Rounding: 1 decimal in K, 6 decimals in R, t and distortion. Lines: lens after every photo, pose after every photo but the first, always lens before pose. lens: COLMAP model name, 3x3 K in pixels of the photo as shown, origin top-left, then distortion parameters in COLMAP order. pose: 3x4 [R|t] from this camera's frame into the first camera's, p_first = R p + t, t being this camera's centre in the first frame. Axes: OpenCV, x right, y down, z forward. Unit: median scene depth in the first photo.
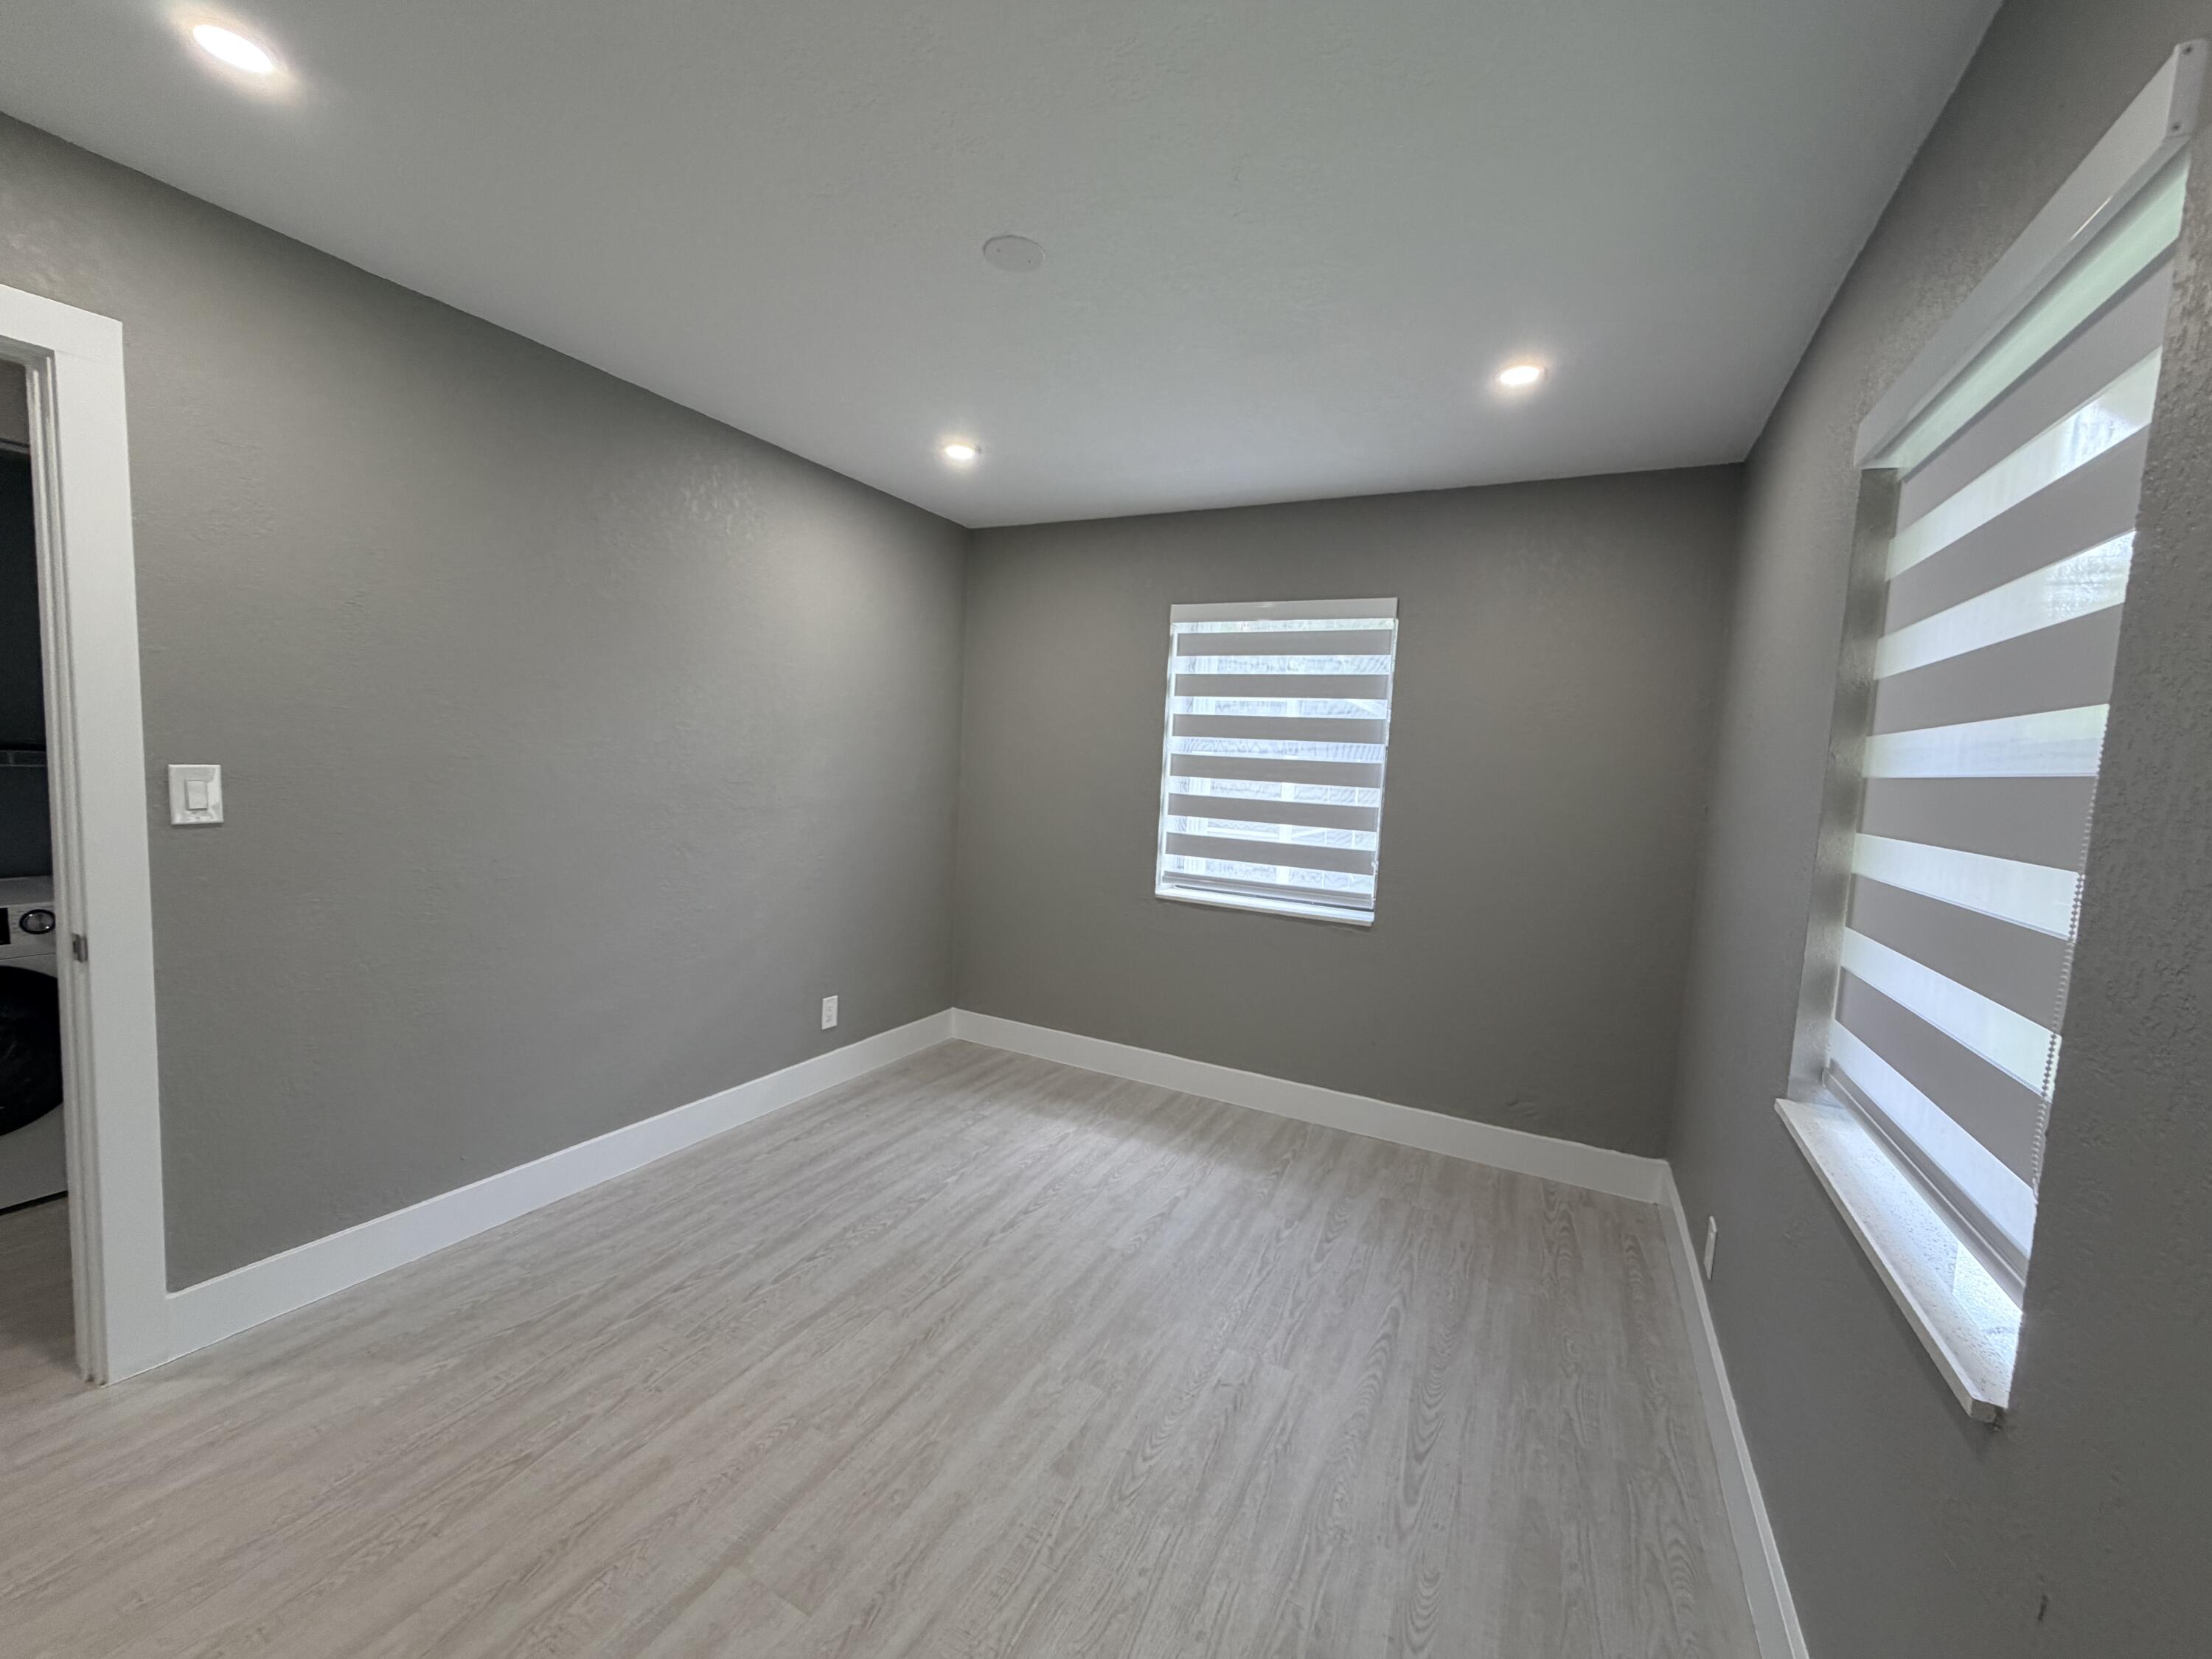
lens RADIAL K [[882.8, 0, 1101.8], [0, 882.8, 824.2], [0, 0, 1]] dist [0.001572, 0.000181]
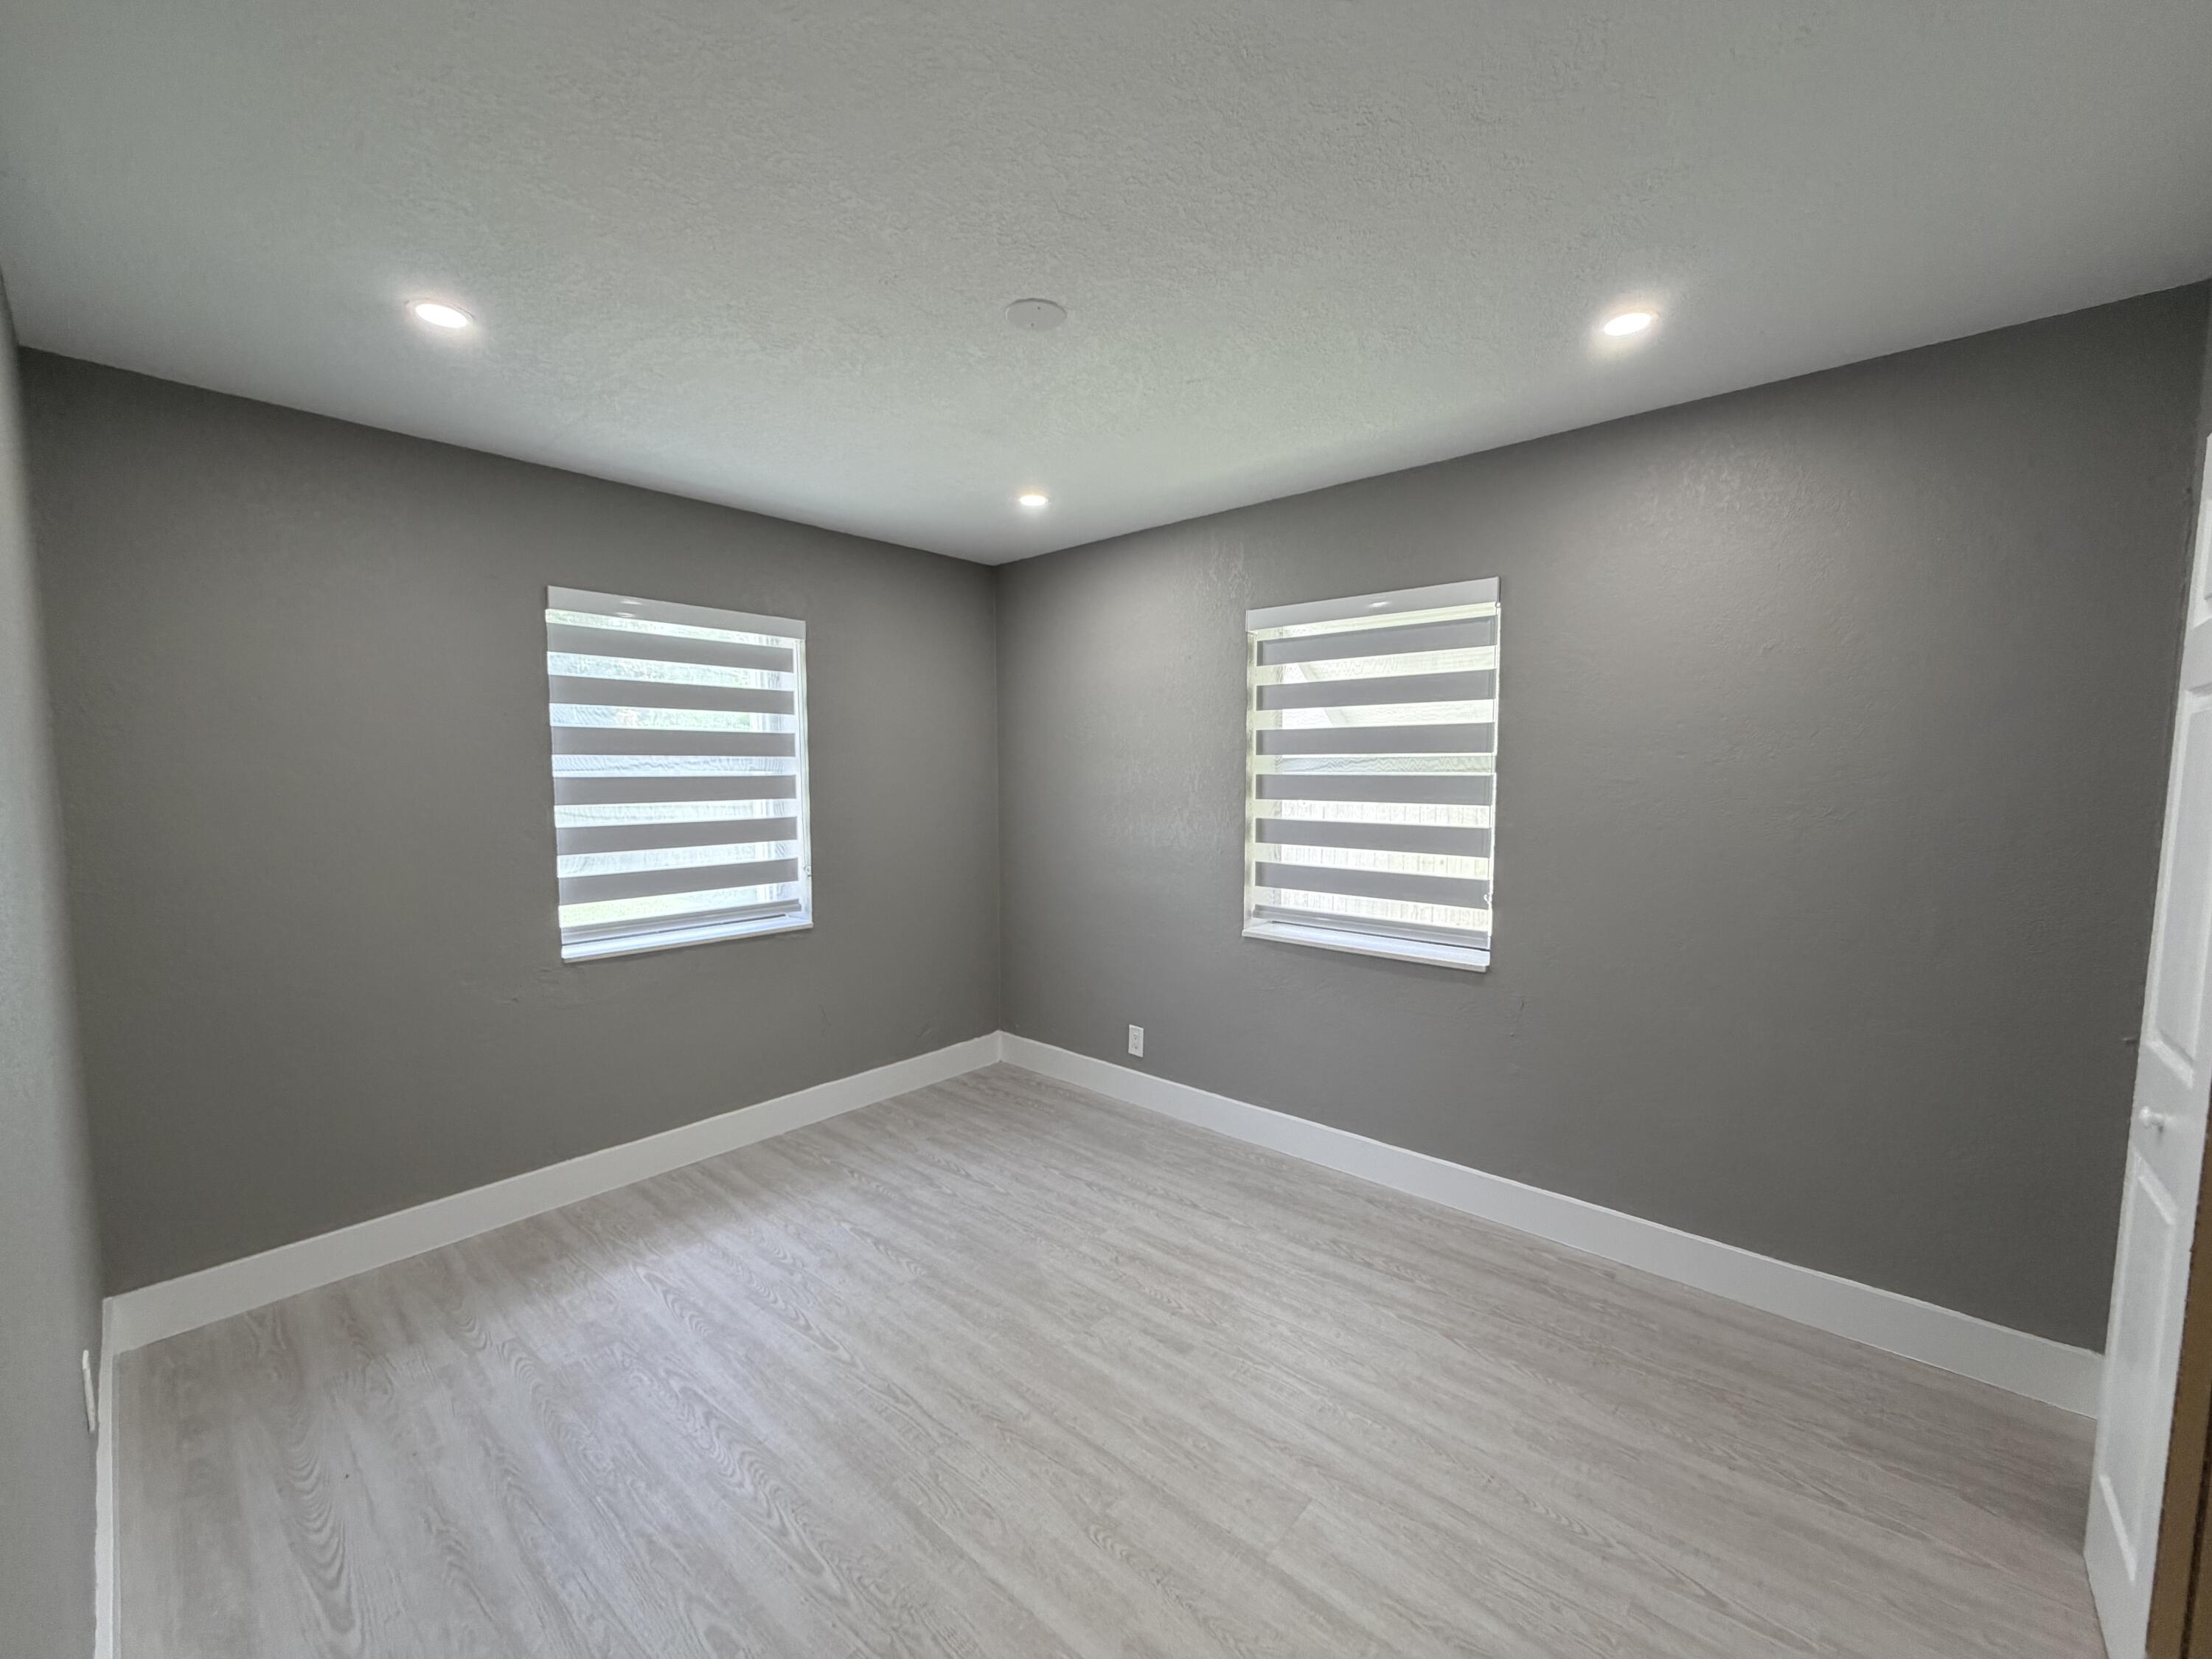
lens RADIAL K [[882.8, 0, 1101.8], [0, 882.8, 824.2], [0, 0, 1]] dist [0.001572, 0.000181]
pose [[0.242770, -0.115116, 0.963229, -0.727495], [0.085761, 0.991593, 0.096891, -0.095158], [-0.966286, 0.059085, 0.250602, 0.446991]]
